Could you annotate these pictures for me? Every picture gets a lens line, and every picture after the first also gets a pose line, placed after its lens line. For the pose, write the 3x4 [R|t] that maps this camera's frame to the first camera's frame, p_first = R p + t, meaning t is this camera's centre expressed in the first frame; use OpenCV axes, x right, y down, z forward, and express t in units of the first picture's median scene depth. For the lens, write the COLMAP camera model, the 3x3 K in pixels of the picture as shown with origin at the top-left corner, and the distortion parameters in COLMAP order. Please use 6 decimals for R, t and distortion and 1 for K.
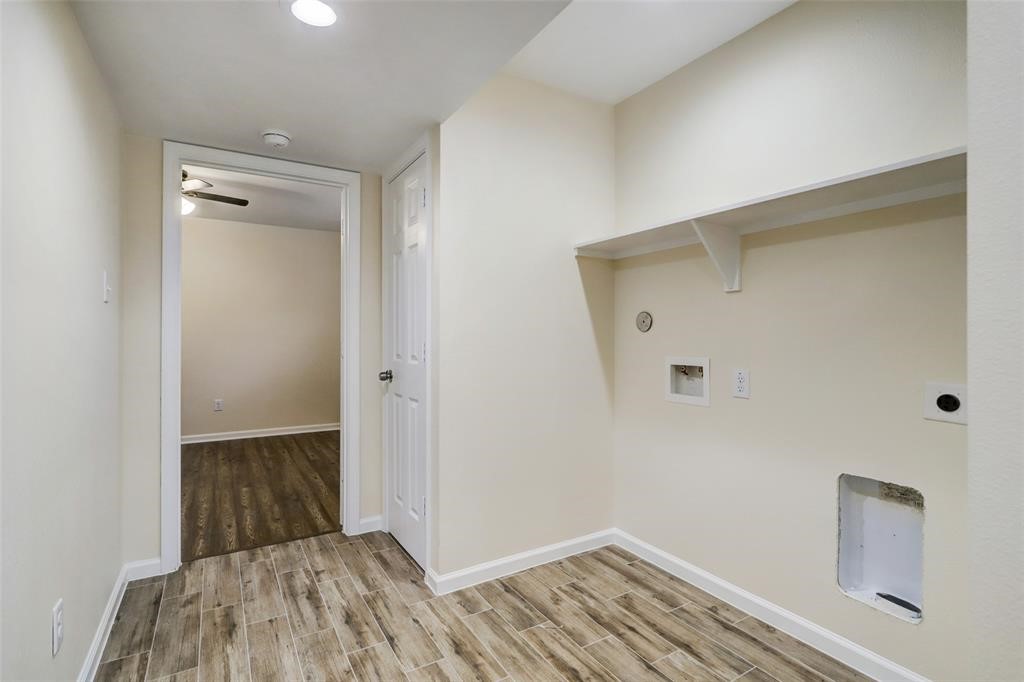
lens RADIAL K [[506.7, 0, 510.1], [0, 506.7, 339.1], [0, 0, 1]] dist [-0.002325, 0.001431]
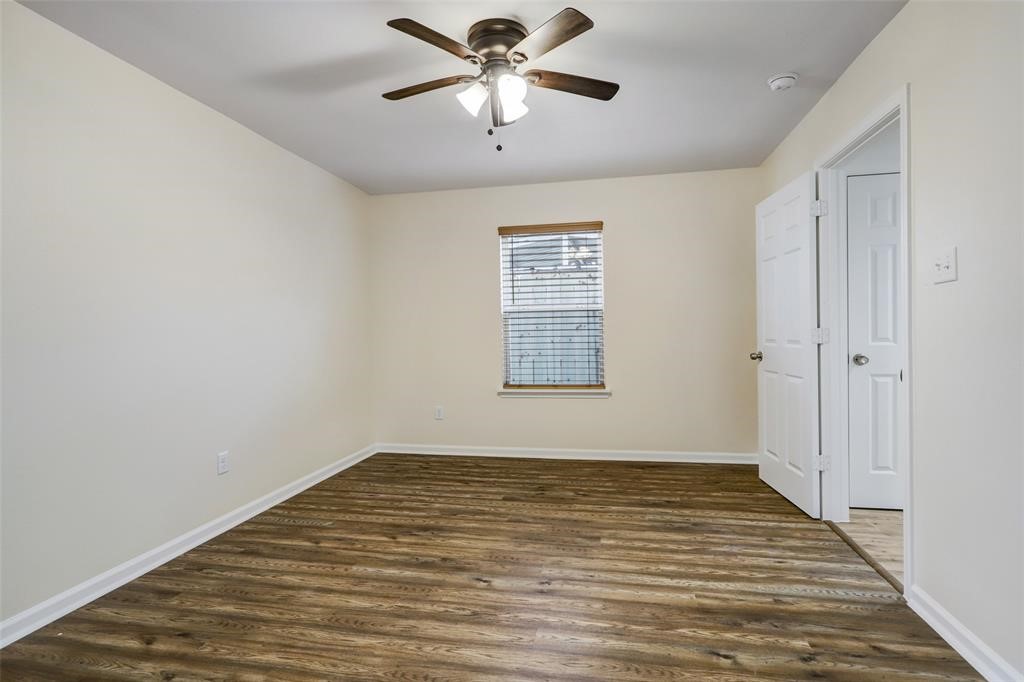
lens RADIAL K [[506.7, 0, 515.3], [0, 506.7, 336.3], [0, 0, 1]] dist [-0.002325, 0.001431]
pose [[0.665006, -0.026292, 0.746375, -1.285070], [0.016976, 0.999654, 0.020089, -0.011900], [-0.746645, -0.000689, 0.665222, 0.702431]]
